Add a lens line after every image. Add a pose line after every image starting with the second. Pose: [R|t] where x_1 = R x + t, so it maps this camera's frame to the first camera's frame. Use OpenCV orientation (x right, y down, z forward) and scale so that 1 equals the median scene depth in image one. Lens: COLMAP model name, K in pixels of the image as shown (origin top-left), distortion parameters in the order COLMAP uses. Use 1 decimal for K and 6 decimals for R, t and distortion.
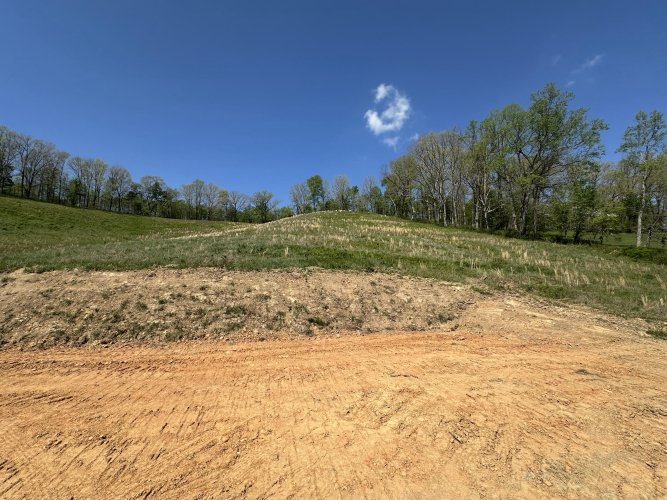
lens RADIAL K [[304.2, 0, 332.9], [0, 304.2, 249.2], [0, 0, 1]] dist [-0.002380, 0.000760]
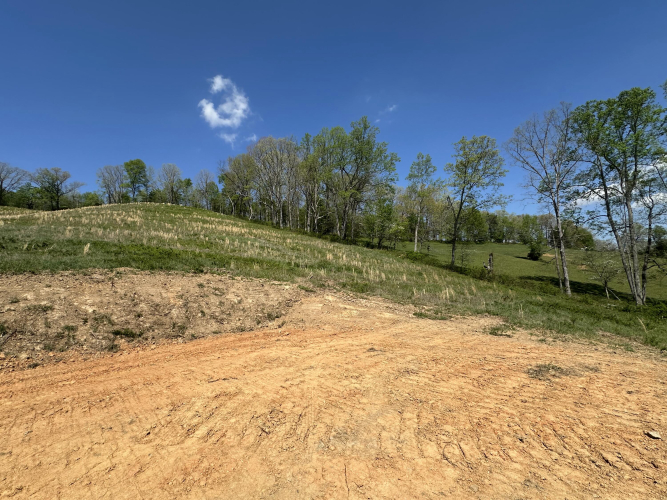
lens RADIAL K [[304.2, 0, 332.9], [0, 304.2, 249.2], [0, 0, 1]] dist [-0.002380, 0.000760]
pose [[0.866987, 0.024864, 0.497710, 0.008199], [-0.023757, 0.999681, -0.008557, 0.000213], [-0.497764, -0.004406, 0.867301, -0.002449]]
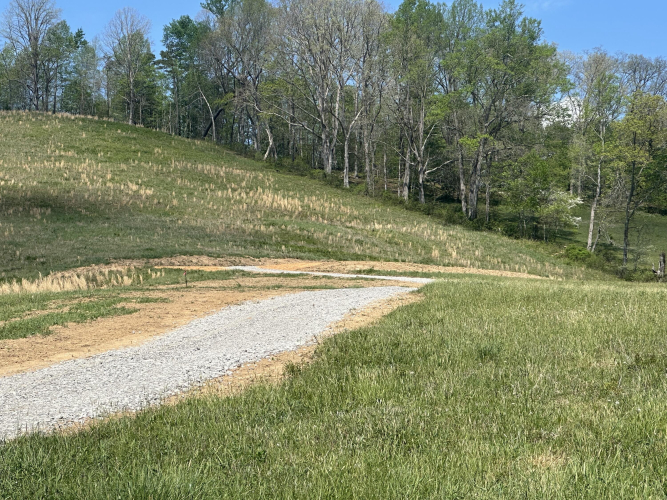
lens RADIAL K [[1824.0, 0, 333.5], [0, 1824.0, 250.0], [0, 0, 1]] dist [-0.364164, 7.025255]
pose [[0.914457, 0.026329, 0.403825, -2.691945], [-0.040424, 0.998833, 0.026417, -0.172263], [-0.402659, -0.040482, 0.914455, -5.426669]]
